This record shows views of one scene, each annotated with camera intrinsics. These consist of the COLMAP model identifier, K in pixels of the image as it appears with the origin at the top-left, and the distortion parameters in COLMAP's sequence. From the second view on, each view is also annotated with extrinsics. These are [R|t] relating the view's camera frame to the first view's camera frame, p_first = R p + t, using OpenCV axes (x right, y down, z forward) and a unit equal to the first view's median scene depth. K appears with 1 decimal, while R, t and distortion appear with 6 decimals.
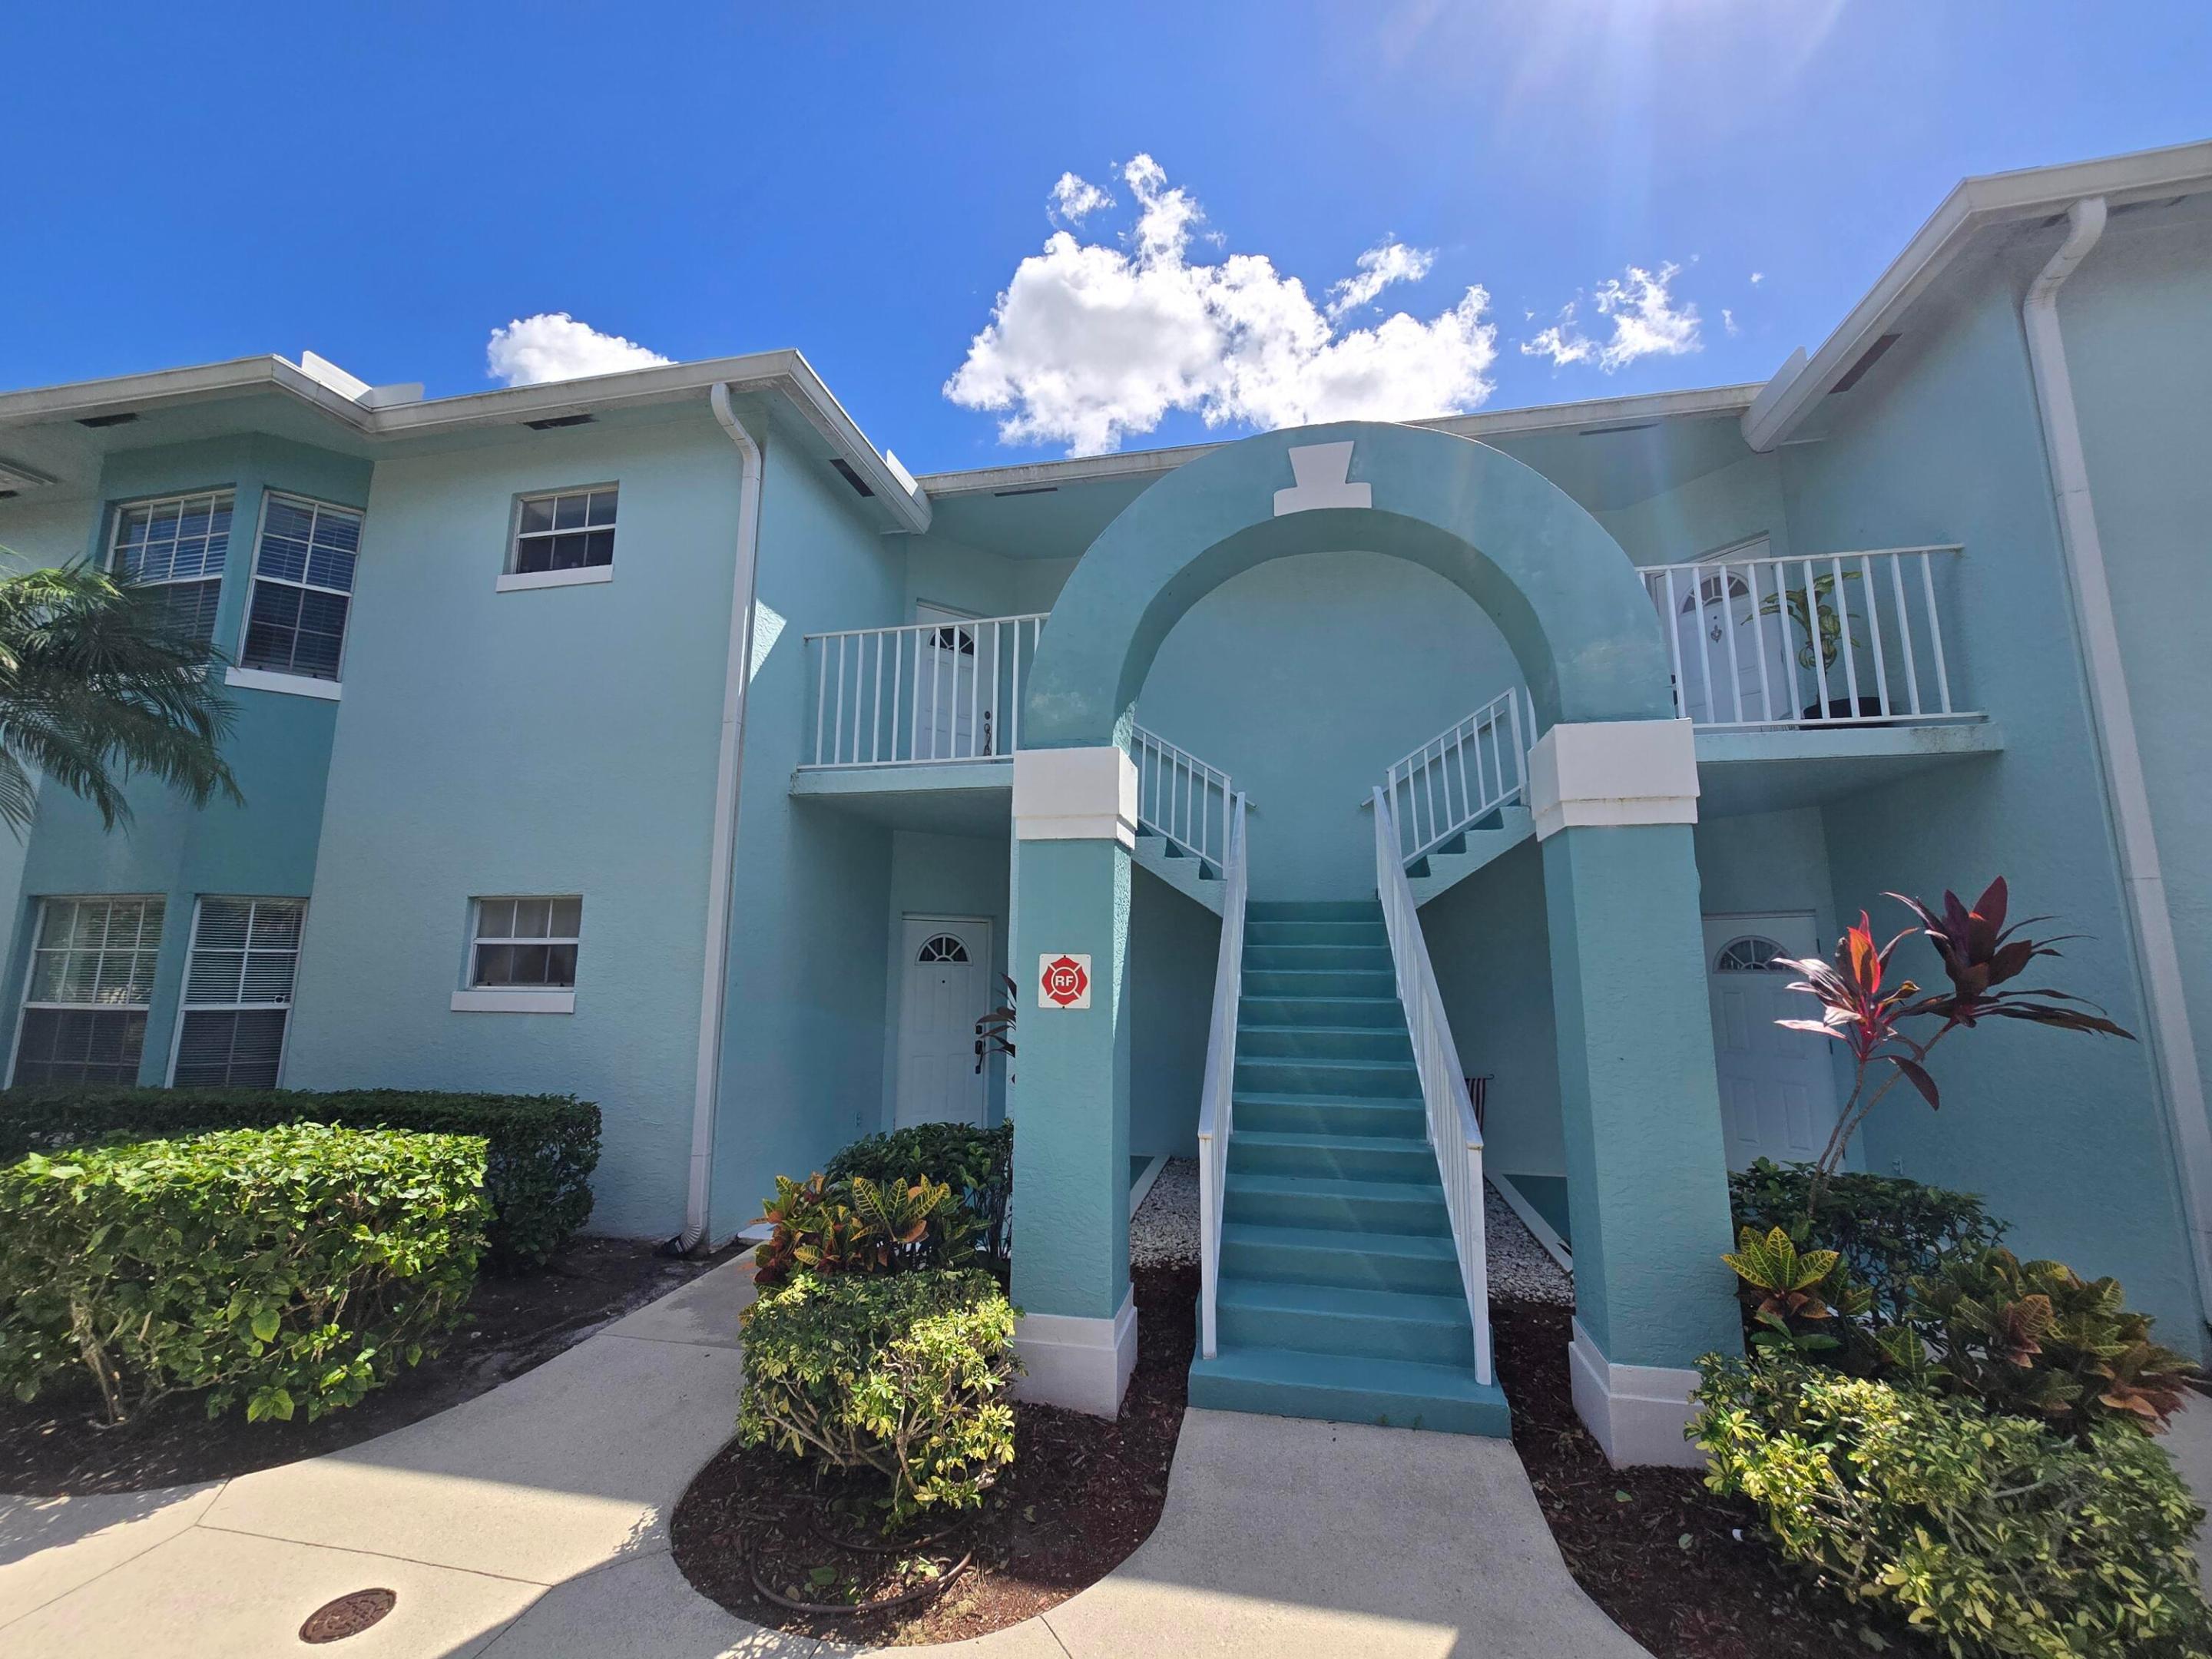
lens RADIAL K [[892.2, 0, 1118.6], [0, 892.2, 820.9], [0, 0, 1]] dist [-0.000836, 0.000166]
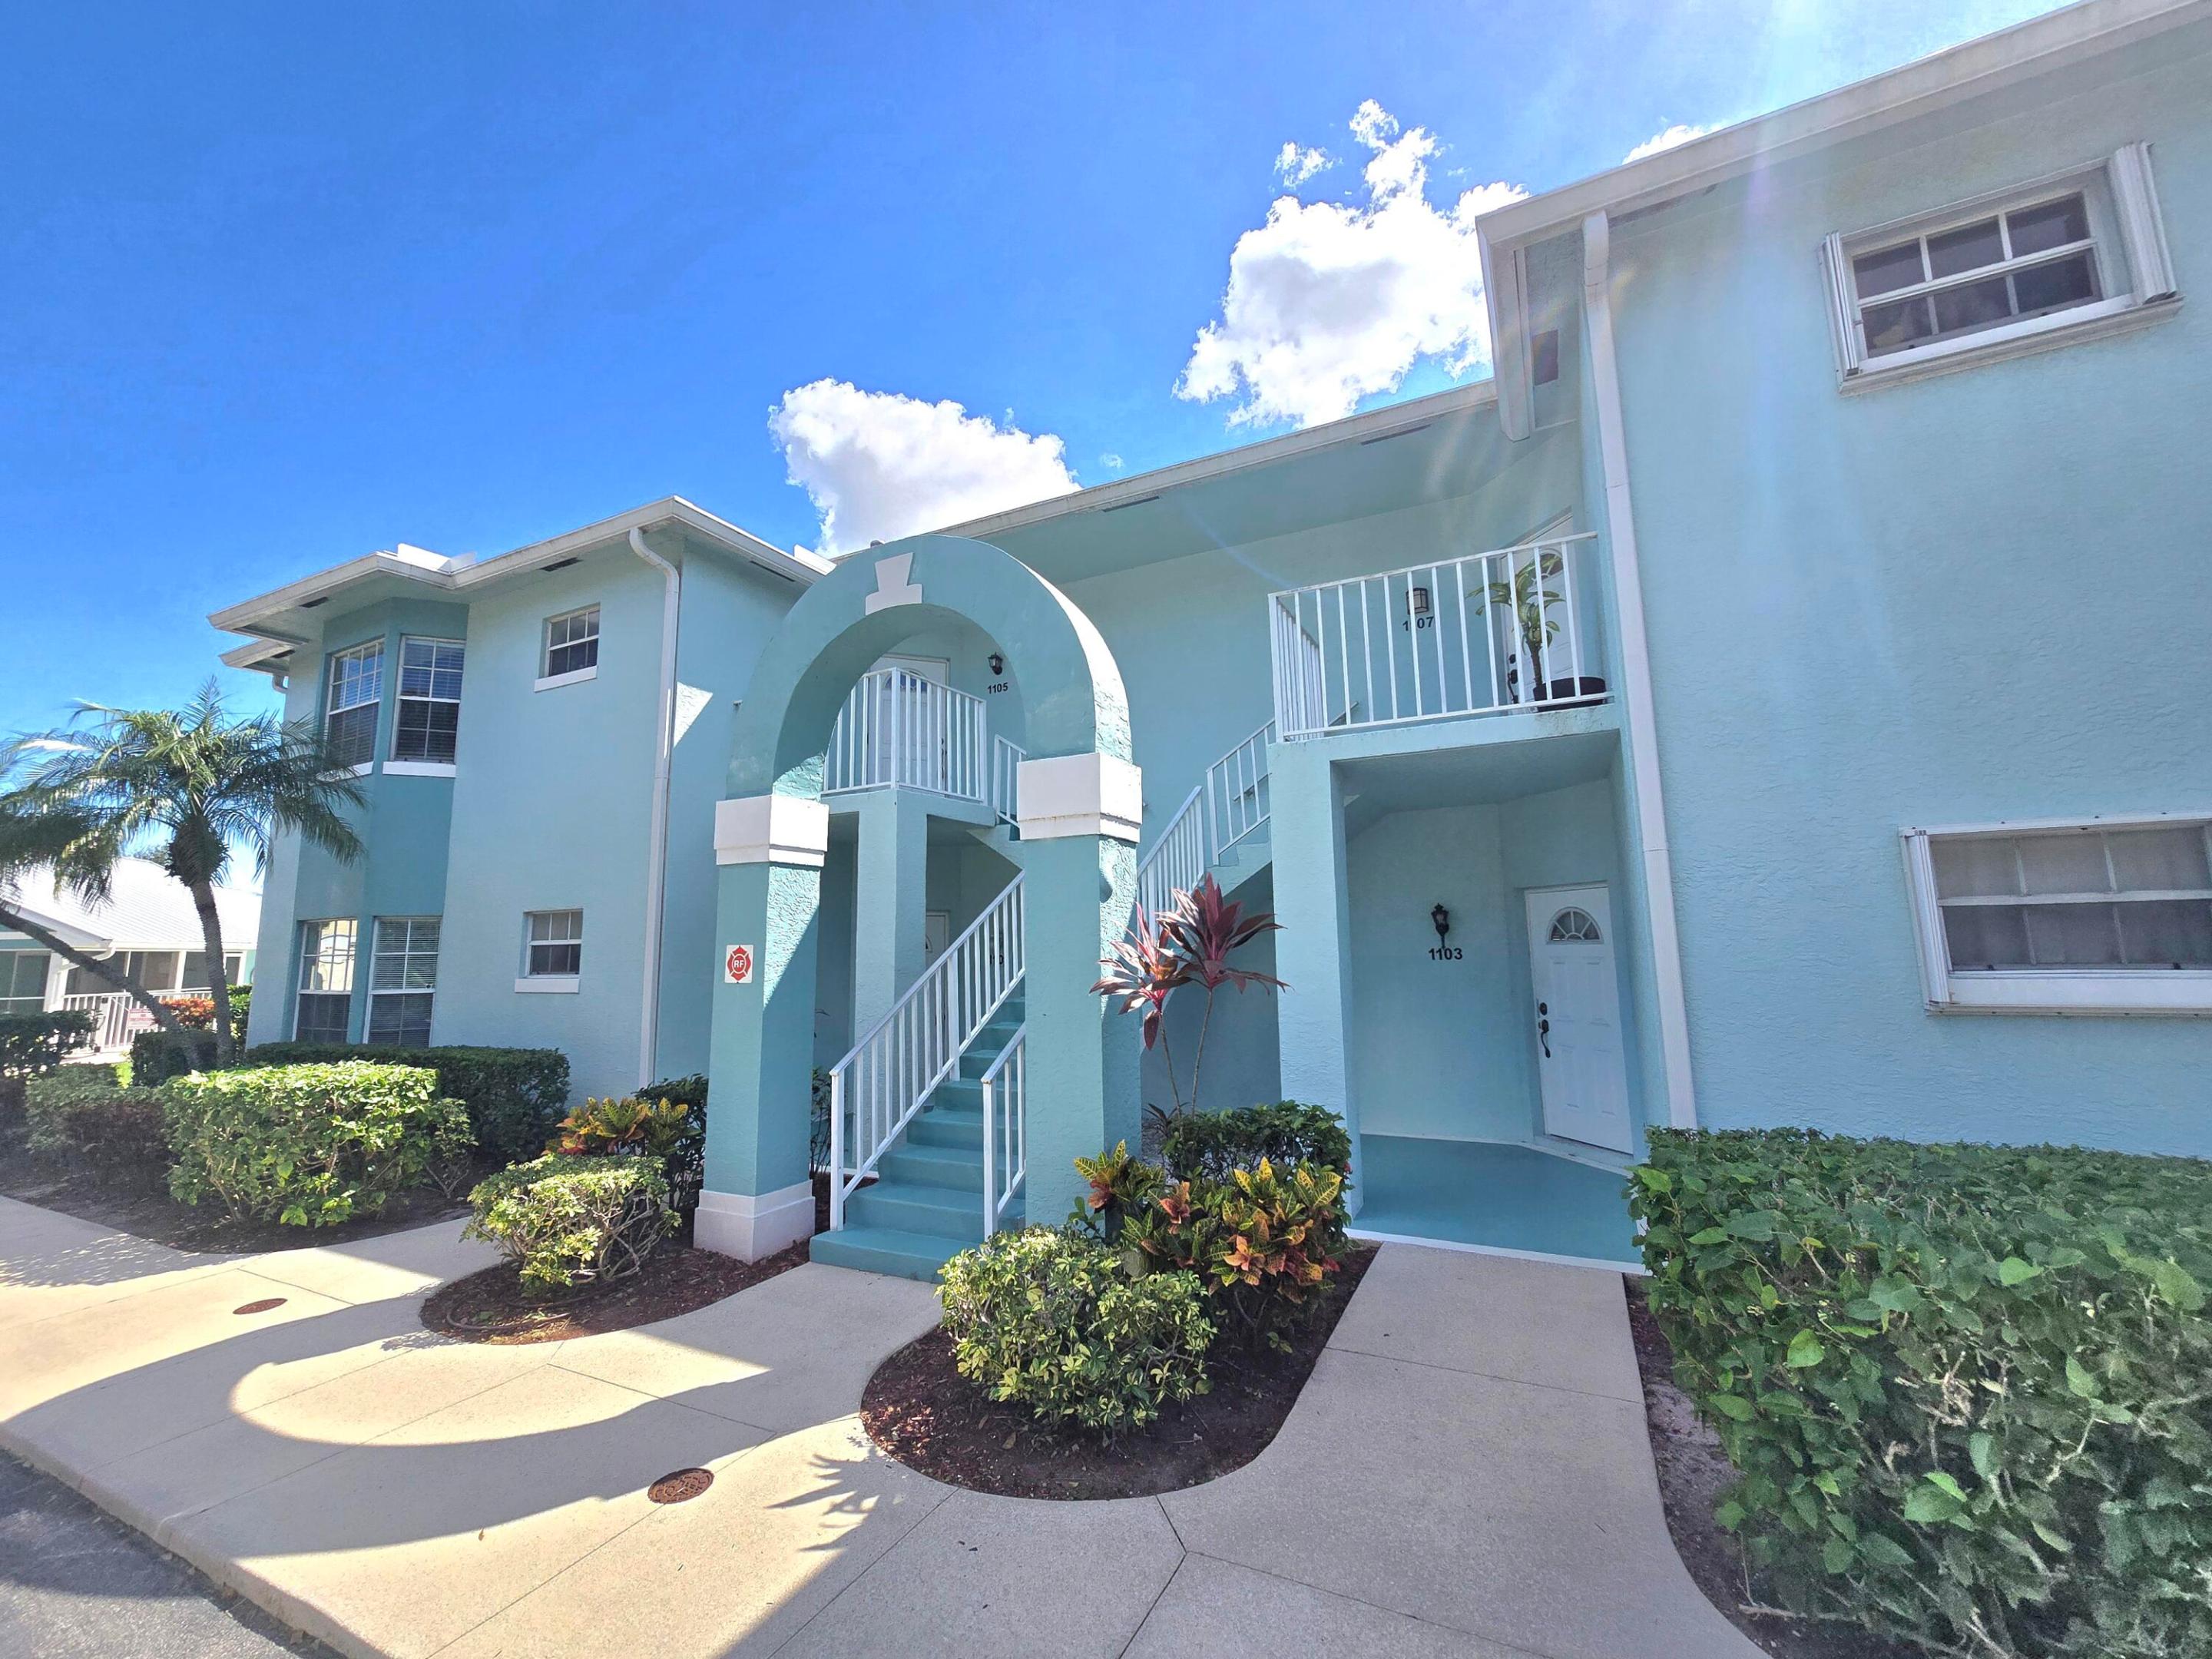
lens RADIAL K [[892.2, 0, 1118.6], [0, 892.2, 820.9], [0, 0, 1]] dist [-0.000836, 0.000166]
pose [[0.967359, -0.058068, -0.246667, 0.570165], [0.062751, 0.997967, 0.011162, -0.016441], [0.245518, -0.026276, 0.969036, -0.142425]]
